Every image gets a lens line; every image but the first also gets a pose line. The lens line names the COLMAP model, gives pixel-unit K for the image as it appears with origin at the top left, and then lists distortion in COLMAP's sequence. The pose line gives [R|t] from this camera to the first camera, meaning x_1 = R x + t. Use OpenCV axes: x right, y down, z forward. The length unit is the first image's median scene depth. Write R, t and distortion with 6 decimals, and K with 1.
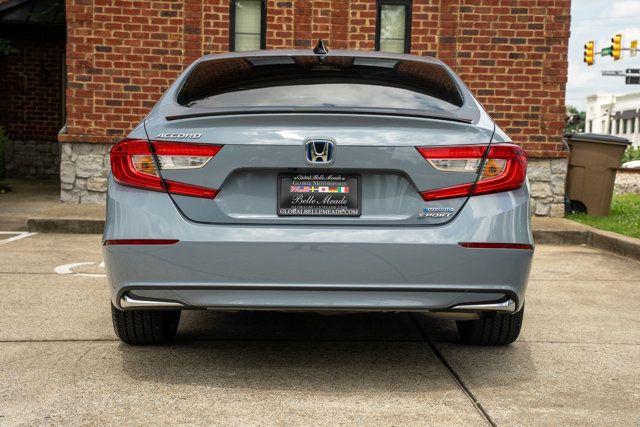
lens RADIAL K [[1009.4, 0, 320.0], [0, 1009.4, 213.5], [0, 0, 1]] dist [0.187572, 0.087629]
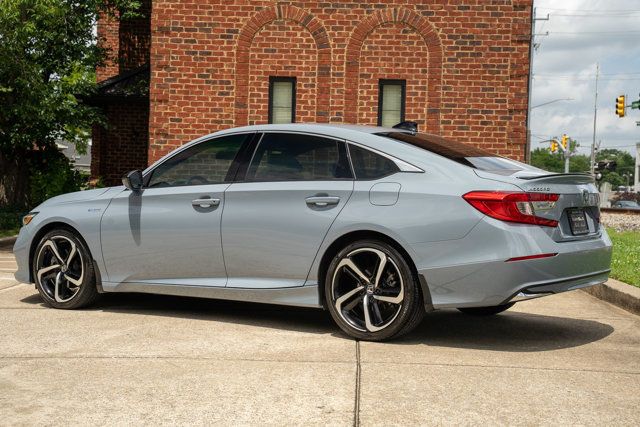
lens RADIAL K [[958.9, 0, 320.0], [0, 958.9, 213.5], [0, 0, 1]] dist [0.104059, 0.517608]
pose [[0.997300, 0.002296, -0.073403, 0.071230], [-0.005302, 0.999154, -0.040782, 0.013440], [0.073247, 0.041061, 0.996468, -0.246207]]
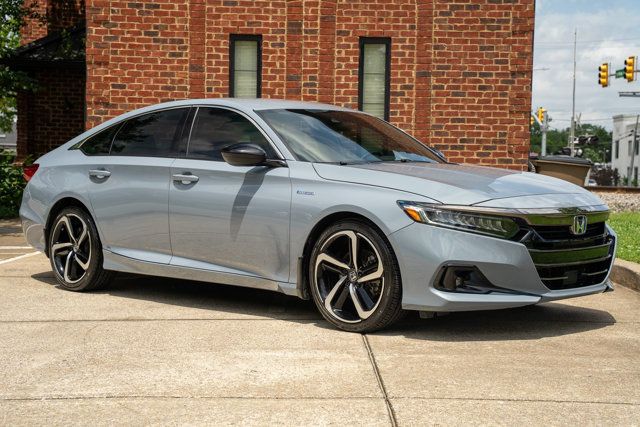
lens RADIAL K [[1030.9, 0, 320.0], [0, 1030.9, 213.5], [0, 0, 1]] dist [0.096354, 1.043411]
pose [[0.999584, -0.008674, -0.027493, 0.041812], [0.008018, 0.999683, -0.023882, 0.009489], [0.027691, 0.023651, 0.999337, -0.141130]]
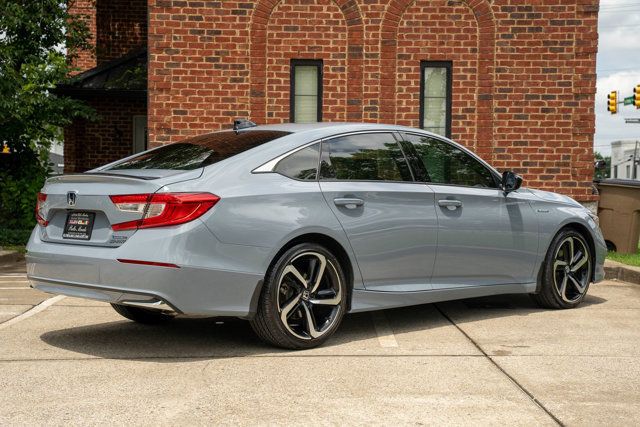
lens RADIAL K [[971.5, 0, 320.0], [0, 971.5, 213.5], [0, 0, 1]] dist [0.149532, 0.161288]
pose [[0.999287, -0.015640, -0.034359, -0.020646], [0.014021, 0.998801, -0.046894, 0.004466], [0.035051, 0.046378, 0.998309, -0.070797]]
